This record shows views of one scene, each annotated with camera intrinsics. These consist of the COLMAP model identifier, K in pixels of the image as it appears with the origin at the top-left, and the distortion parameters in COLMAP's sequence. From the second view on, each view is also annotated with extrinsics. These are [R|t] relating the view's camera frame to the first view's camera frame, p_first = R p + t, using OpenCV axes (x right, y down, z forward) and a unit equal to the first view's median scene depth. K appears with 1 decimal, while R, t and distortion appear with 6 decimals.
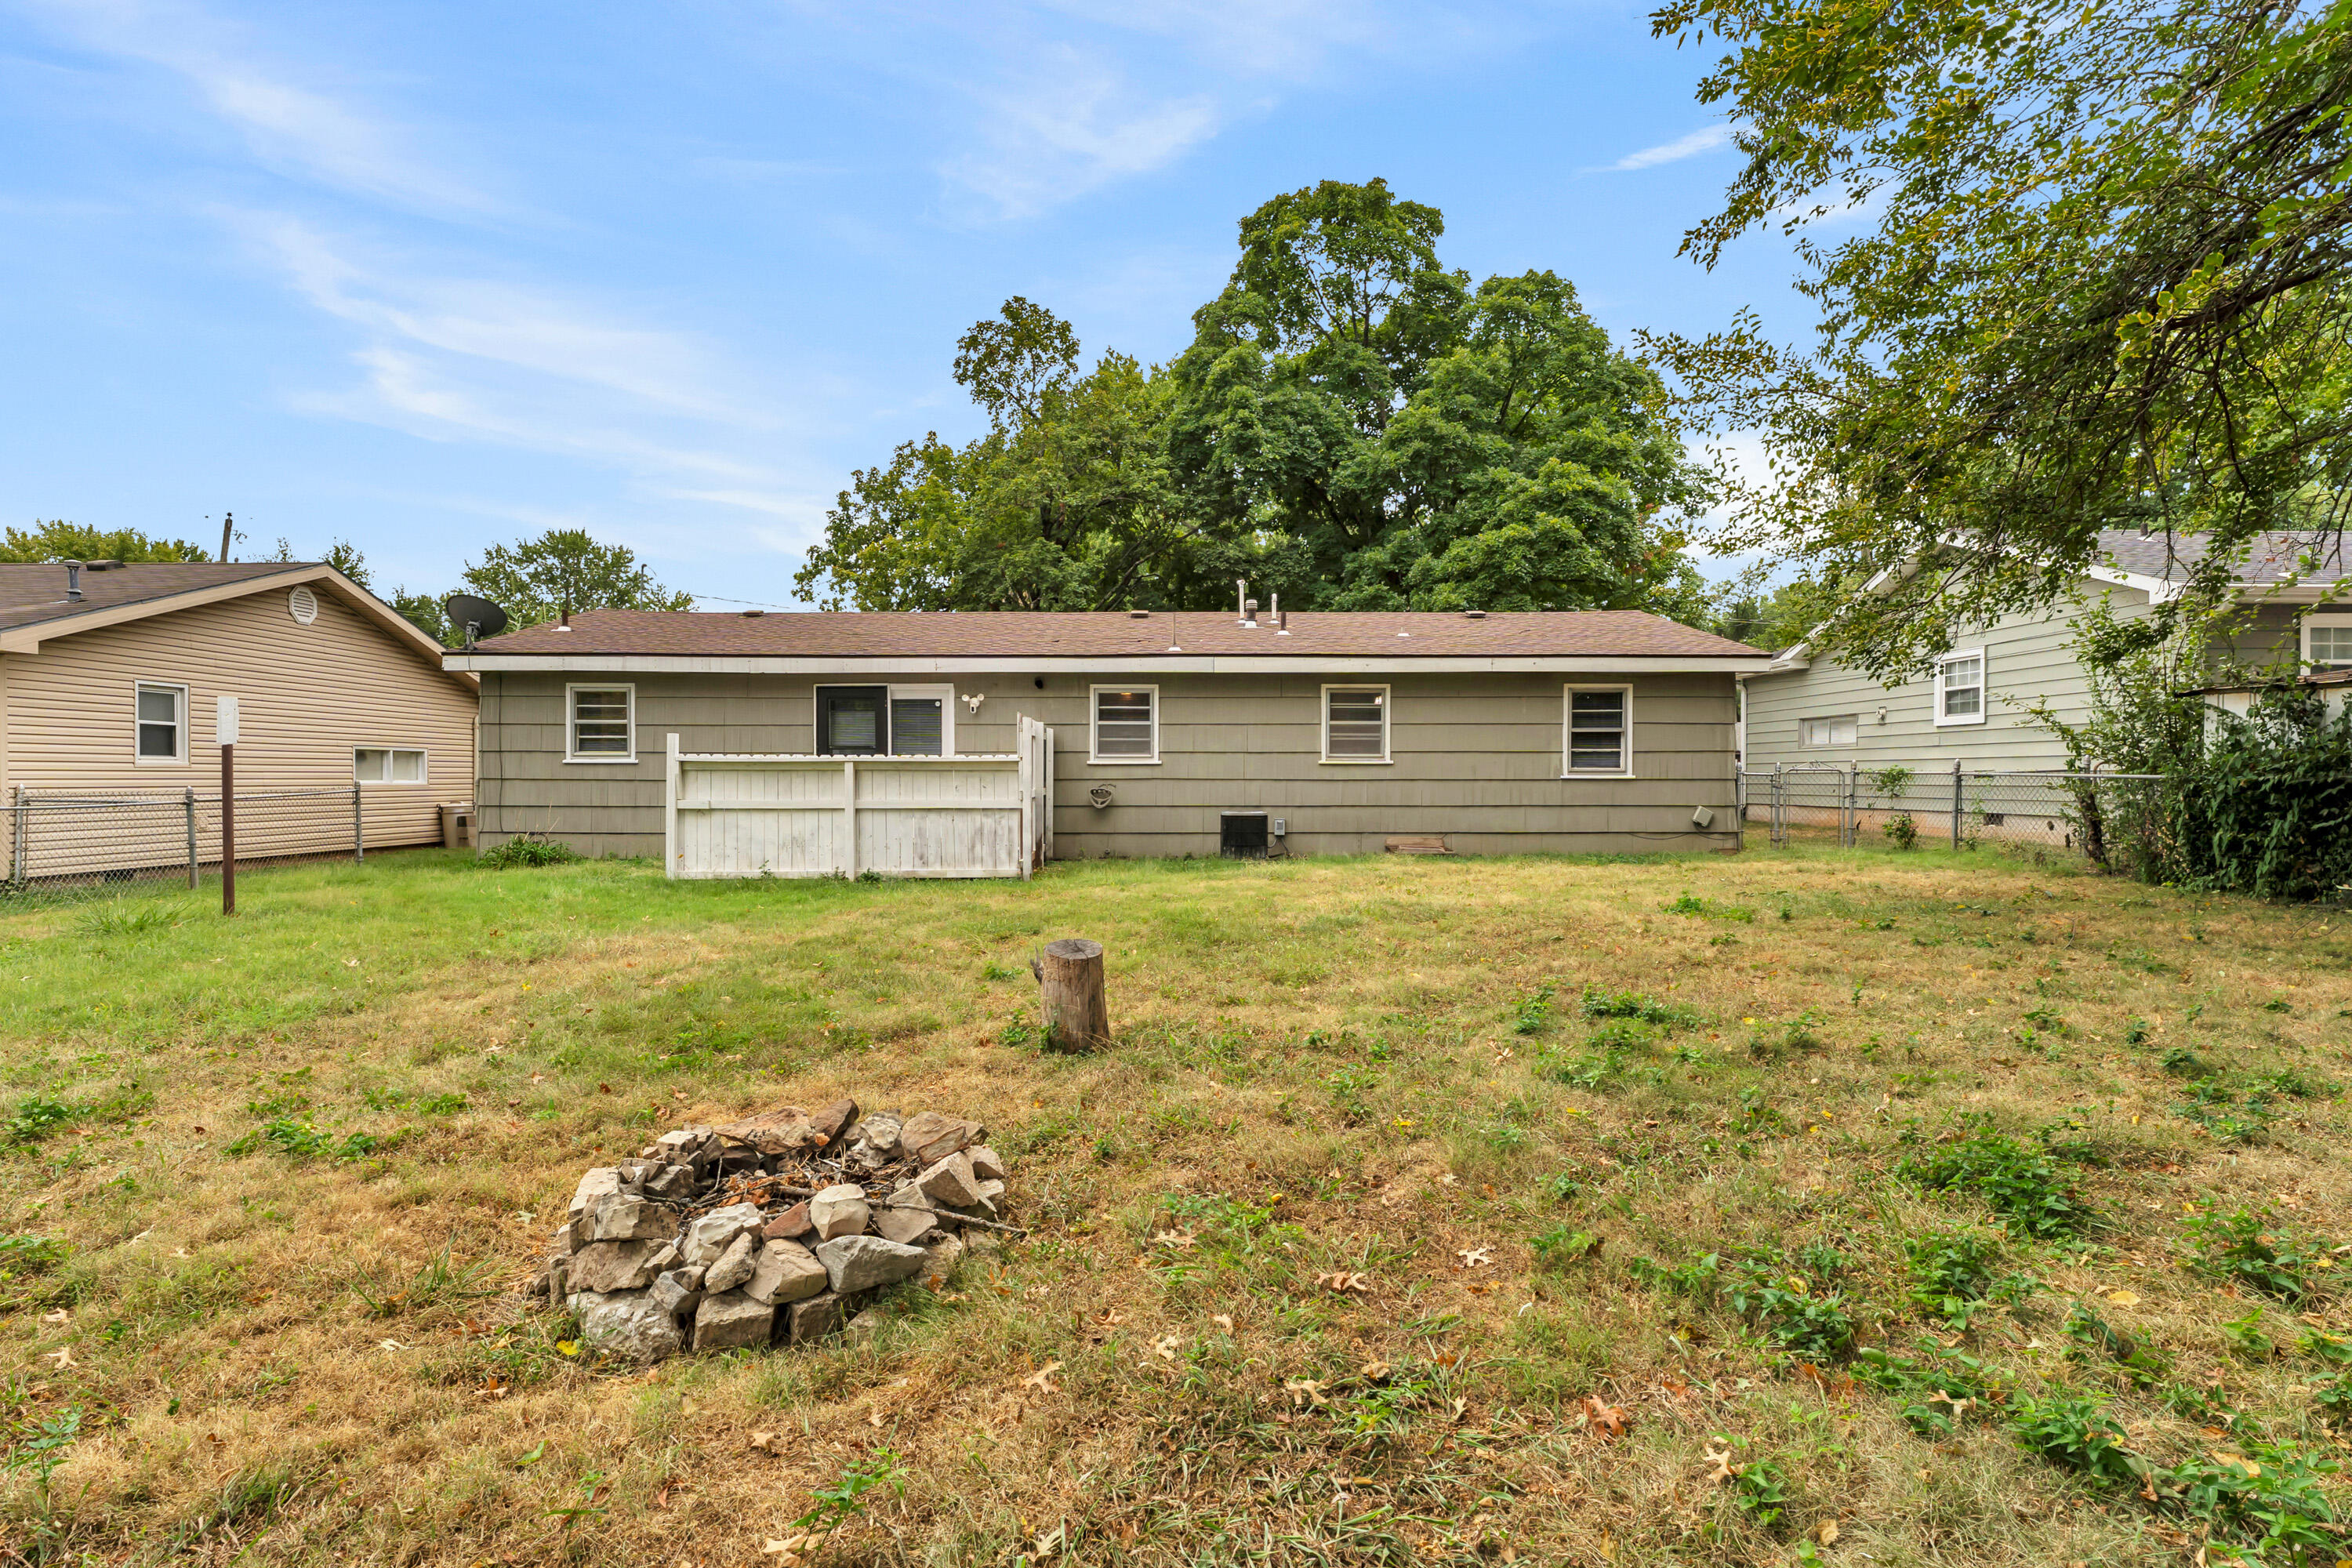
lens RADIAL K [[1176.4, 0, 1175.2], [0, 1176.4, 776.4], [0, 0, 1]] dist [-0.002589, -0.000251]
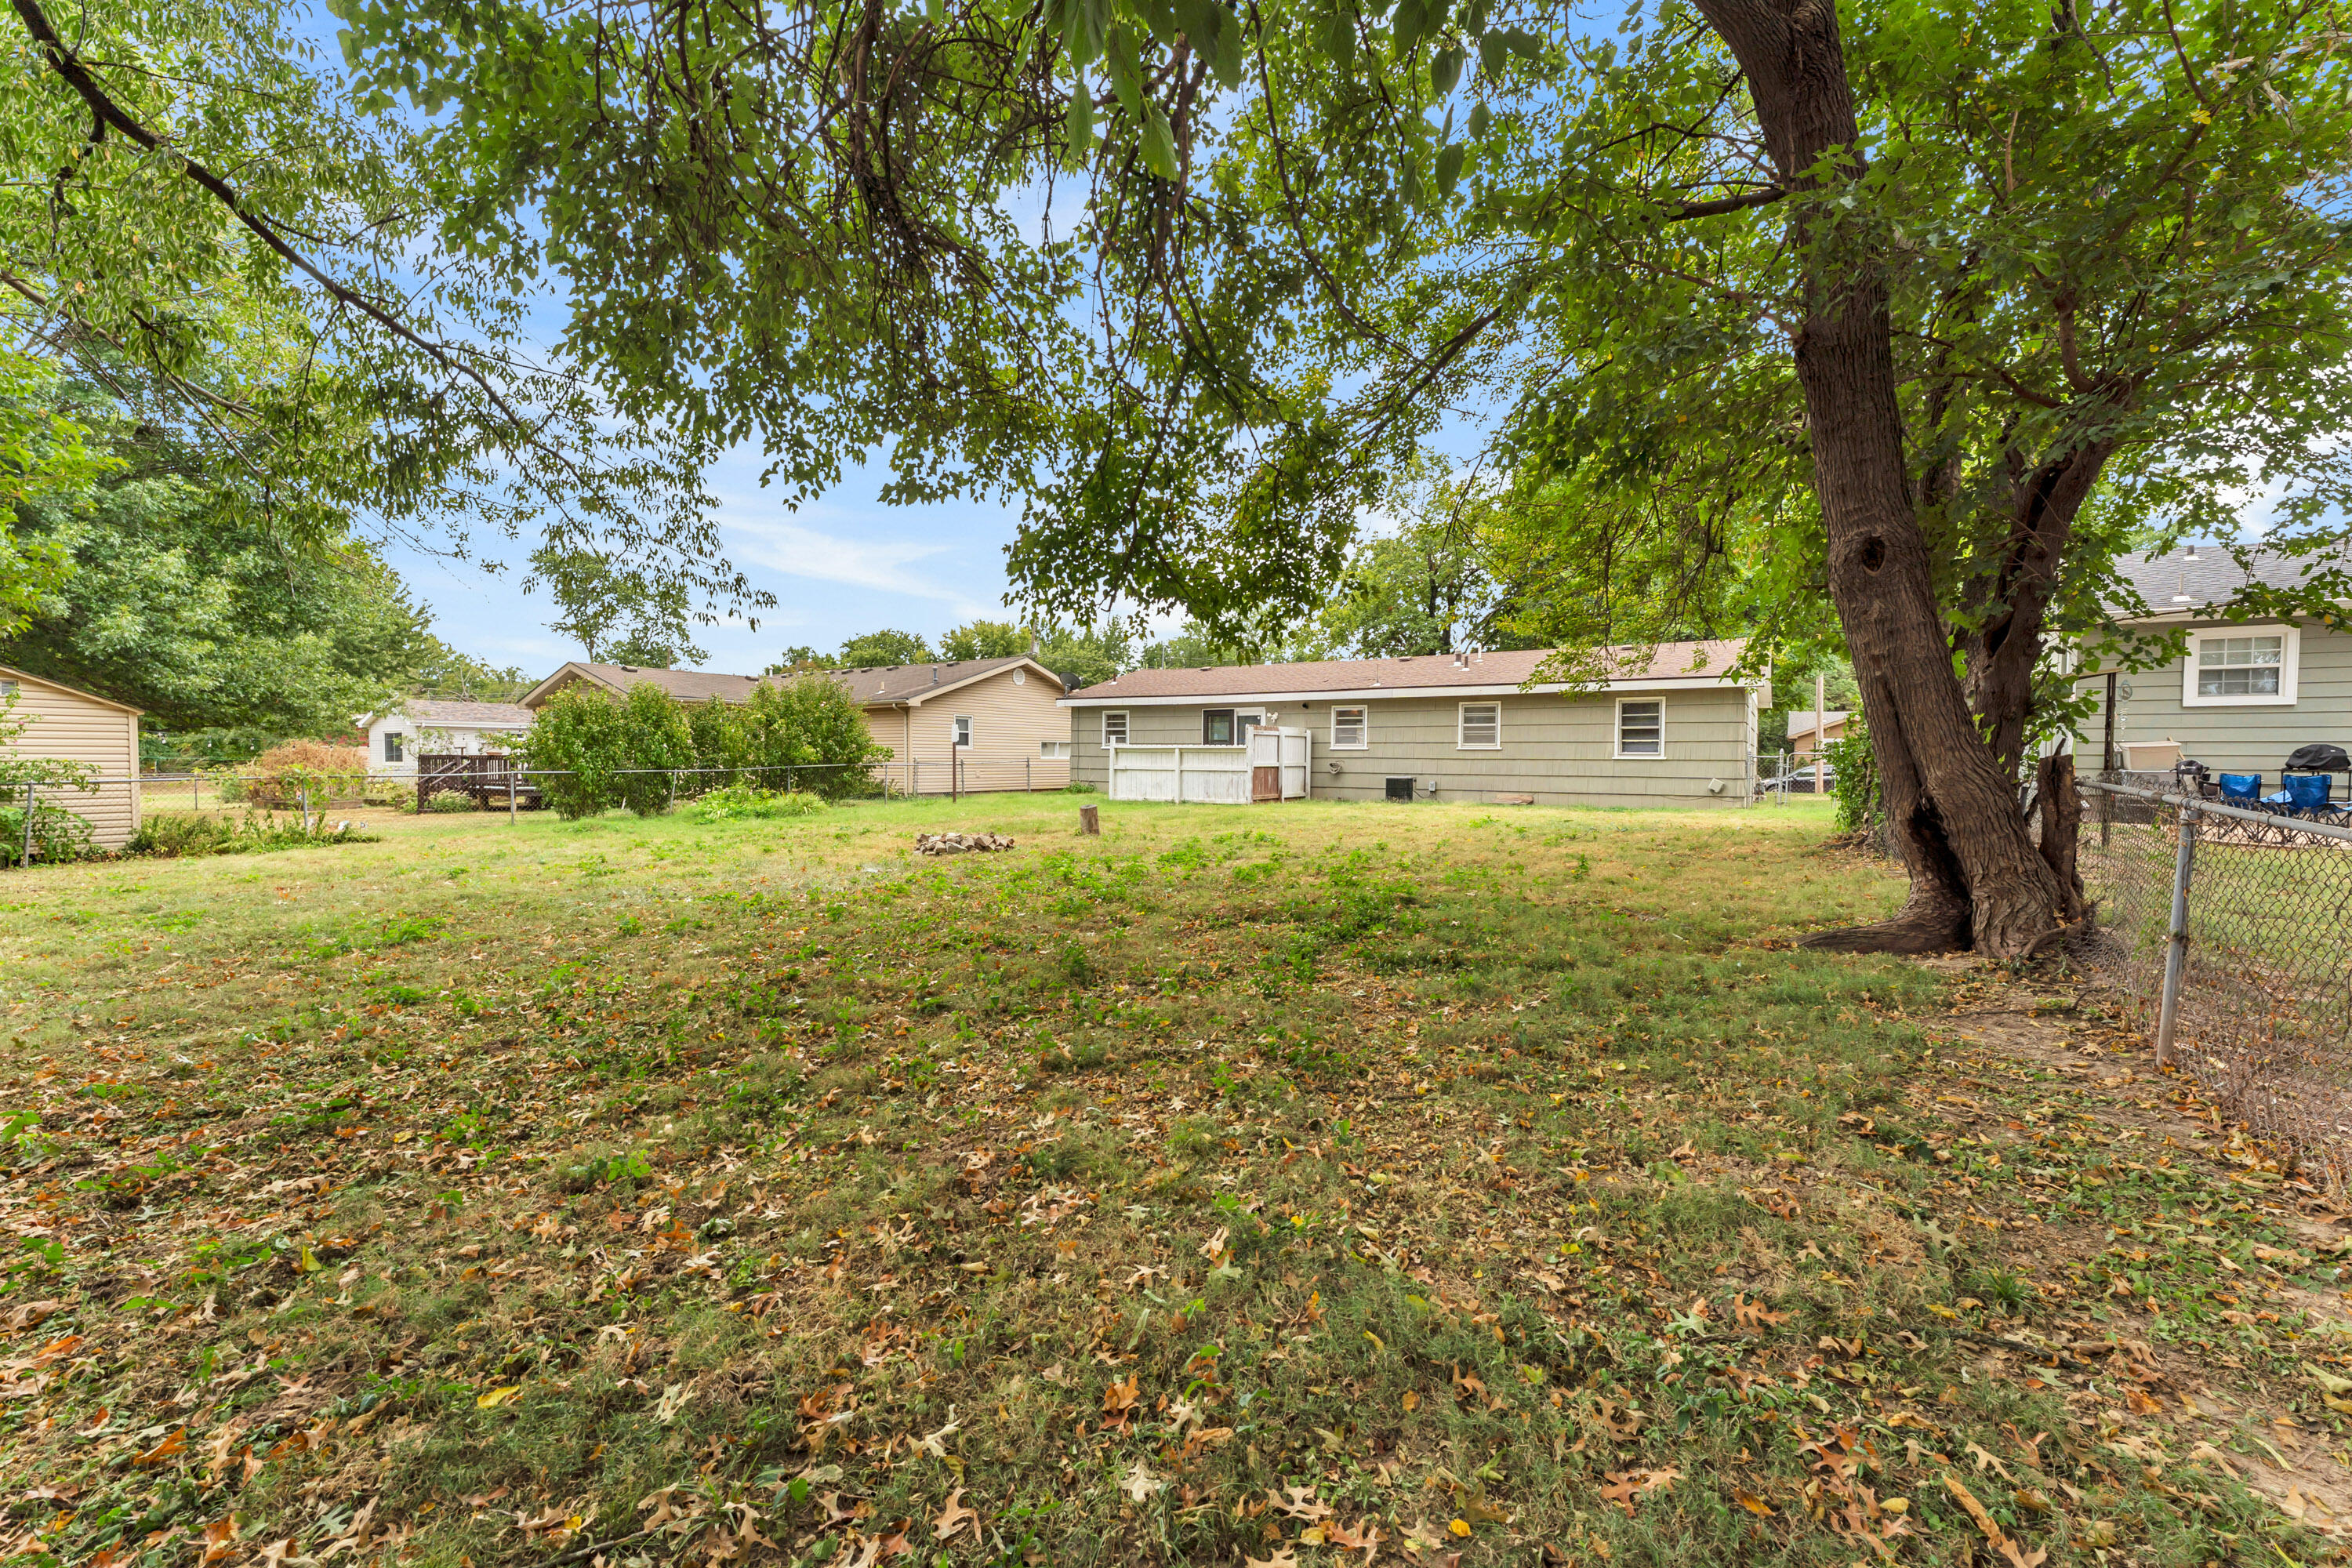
lens RADIAL K [[956.0, 0, 1176.8], [0, 956.0, 779.5], [0, 0, 1]] dist [-0.000128, -0.000002]
pose [[0.841085, 0.017958, -0.540604, 0.530225], [-0.004671, 0.999653, 0.025940, -0.000997], [0.540882, -0.019293, 0.840877, -0.383801]]
